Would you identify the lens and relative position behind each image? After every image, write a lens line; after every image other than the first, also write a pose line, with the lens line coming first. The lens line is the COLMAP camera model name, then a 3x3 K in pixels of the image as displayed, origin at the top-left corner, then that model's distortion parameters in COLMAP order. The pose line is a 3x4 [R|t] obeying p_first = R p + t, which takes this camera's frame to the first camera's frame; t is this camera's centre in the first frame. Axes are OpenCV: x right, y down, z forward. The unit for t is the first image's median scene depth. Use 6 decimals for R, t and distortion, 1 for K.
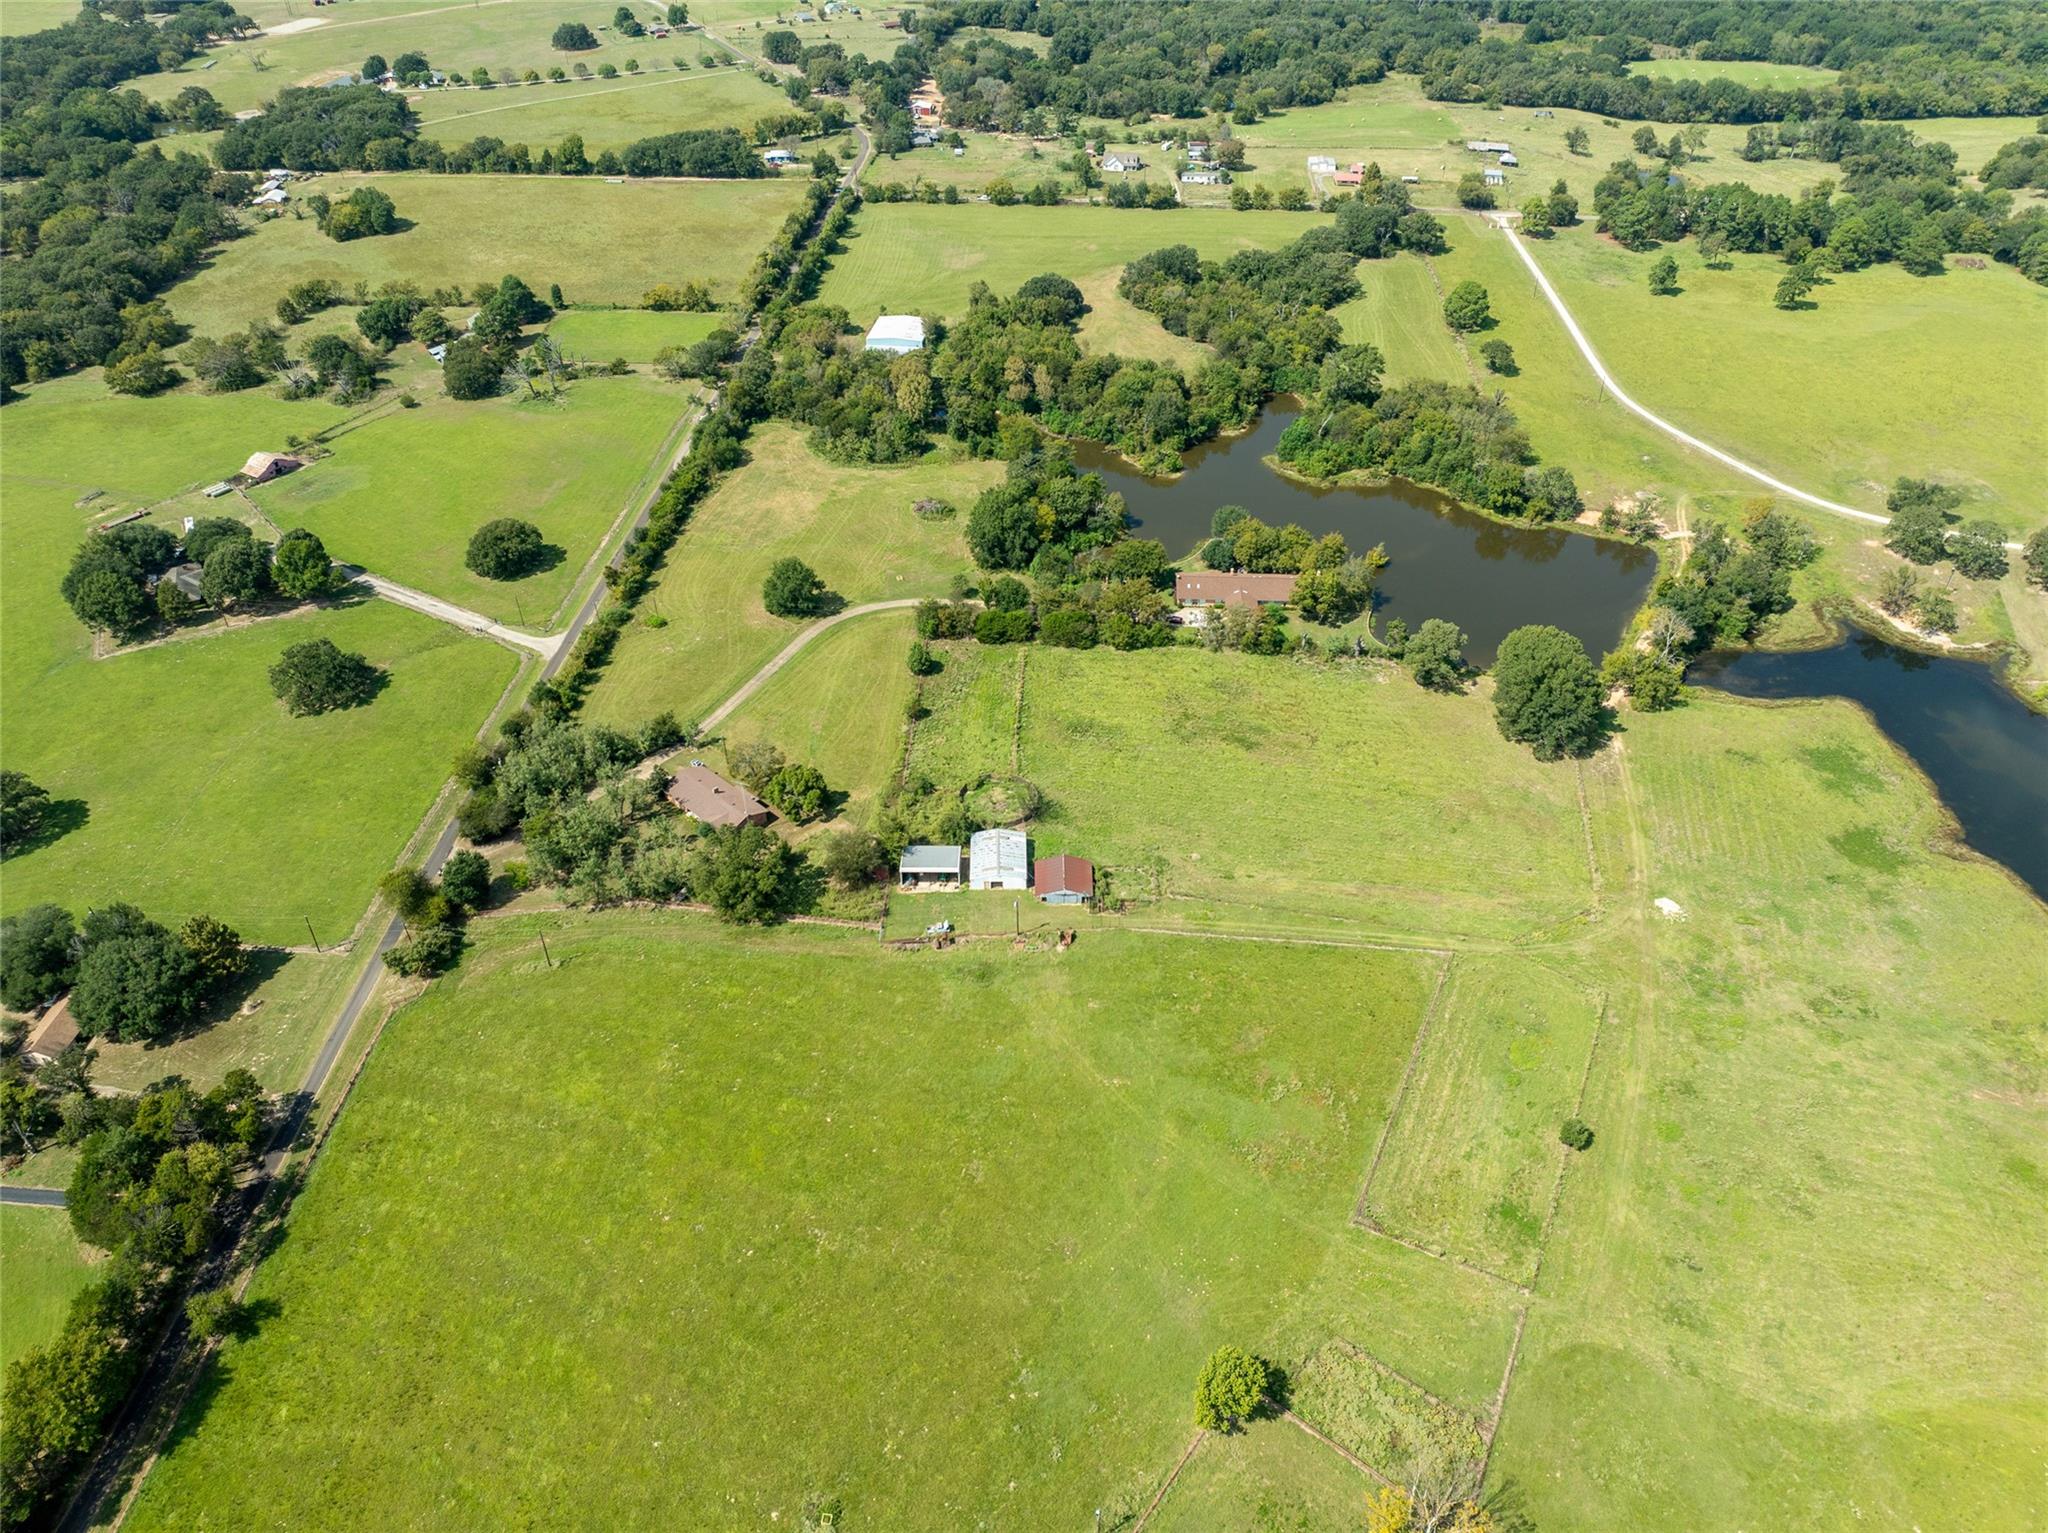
lens RADIAL K [[1433.2, 0, 1026.8], [0, 1433.2, 759.6], [0, 0, 1]] dist [-0.037195, -0.005337]
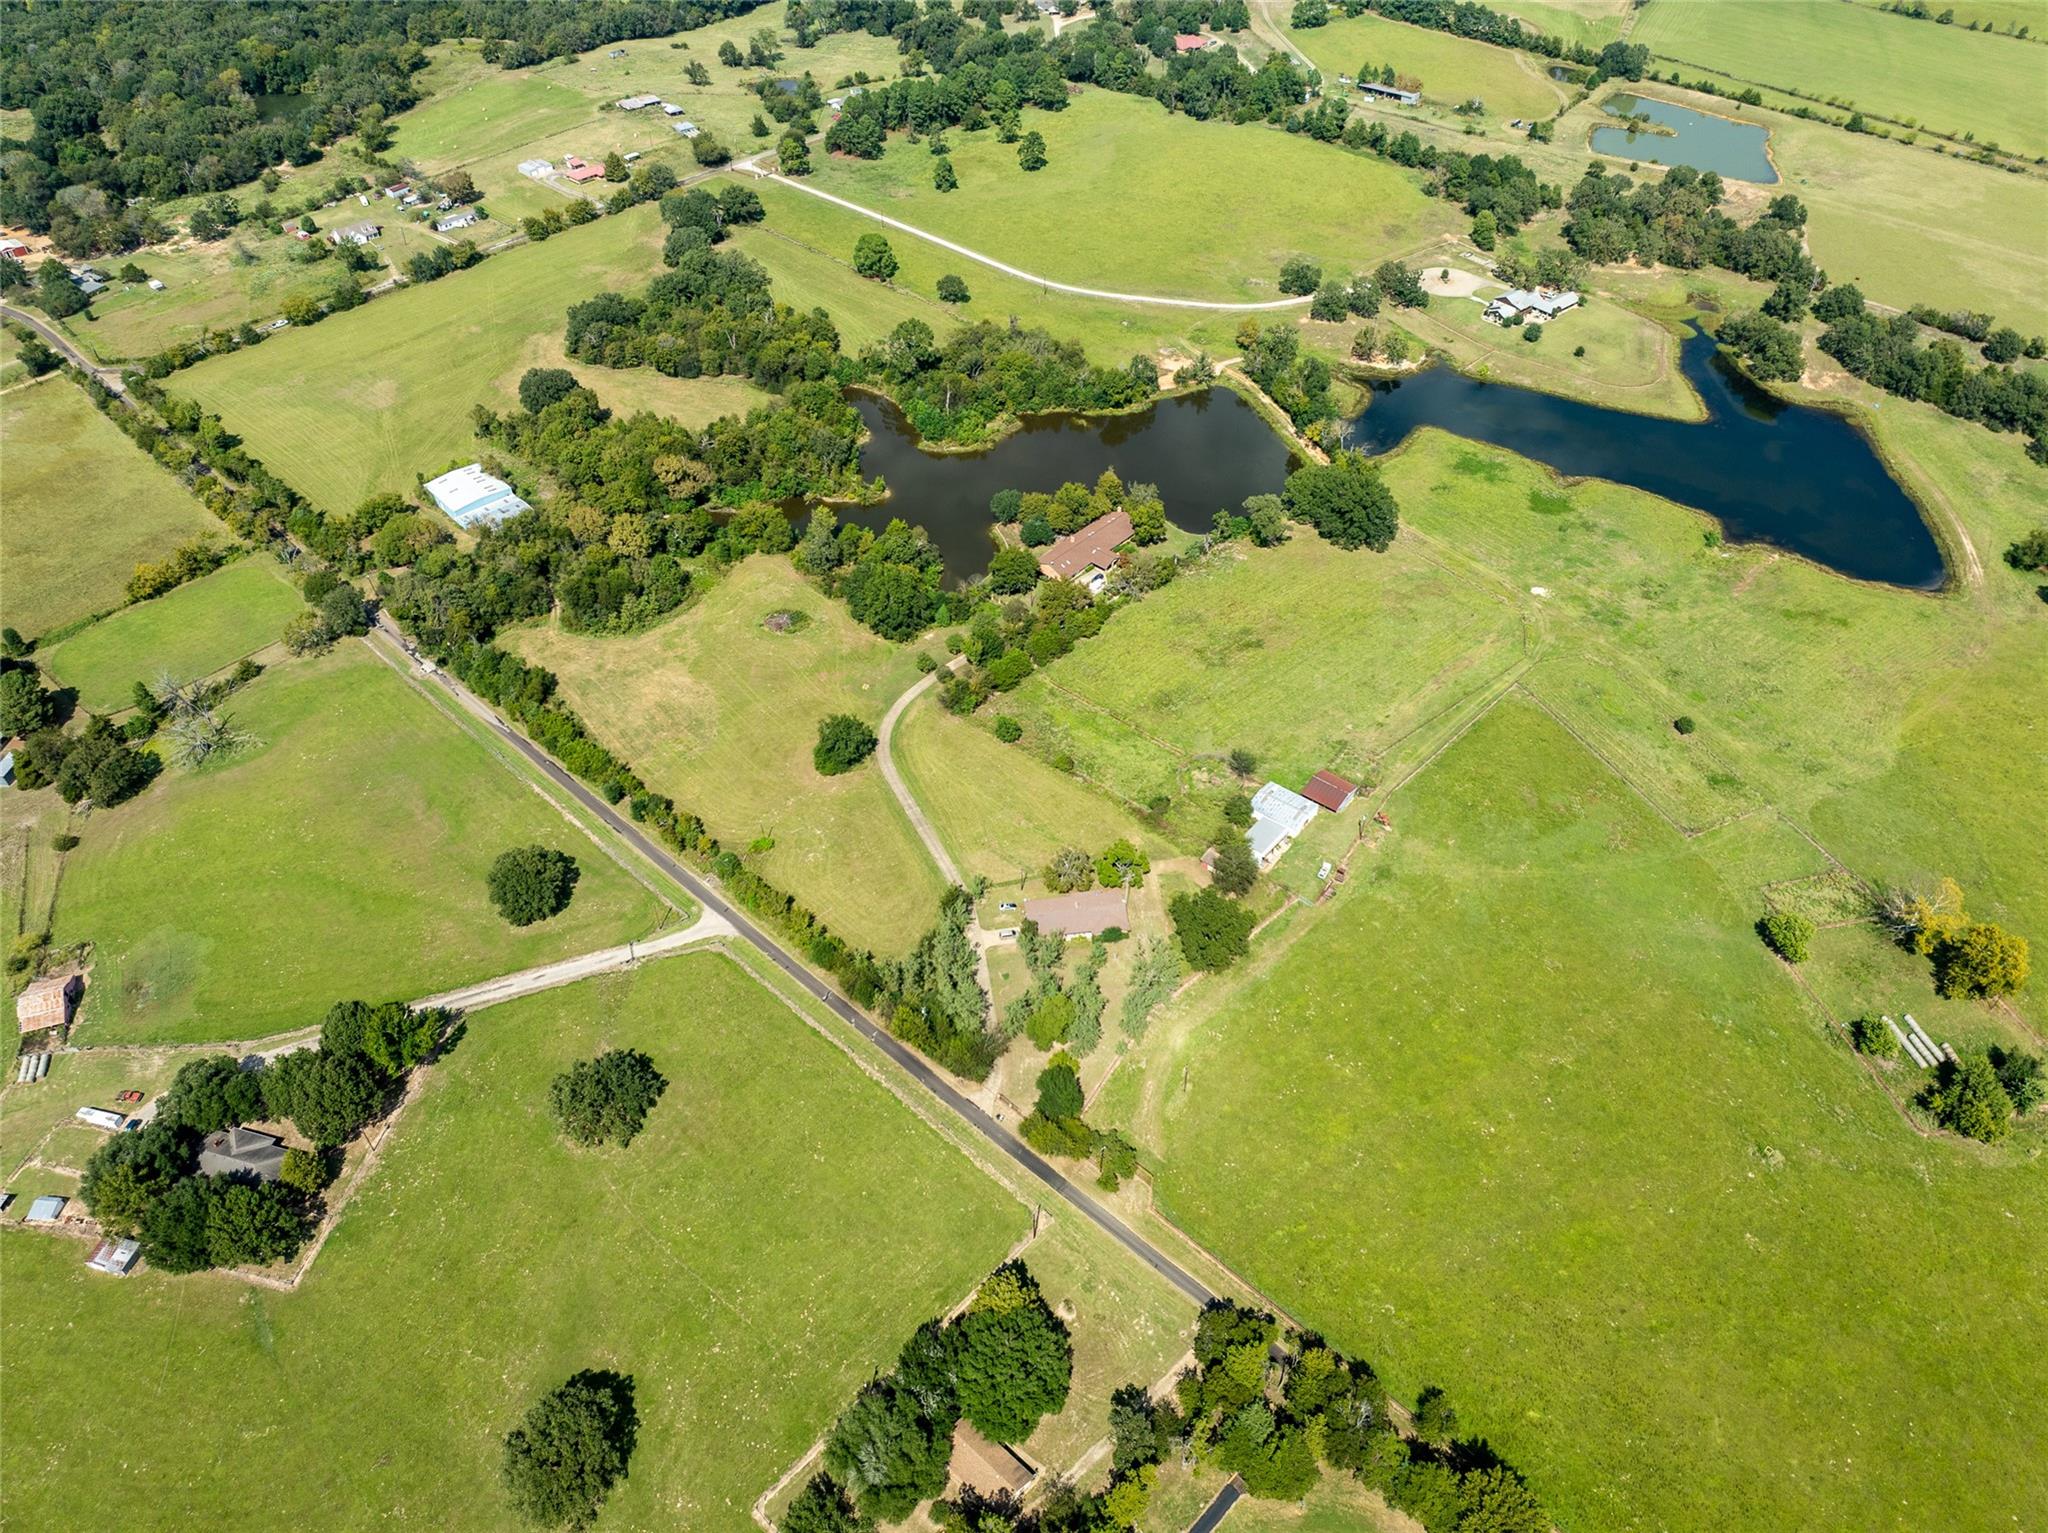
lens RADIAL K [[1433.2, 0, 1025.9], [0, 1433.2, 774.6], [0, 0, 1]] dist [-0.037195, -0.005337]
pose [[0.630705, -0.532667, 0.564338, -0.673865], [0.474933, 0.840072, 0.262141, -0.307740], [-0.613718, 0.102689, 0.782819, 0.128938]]
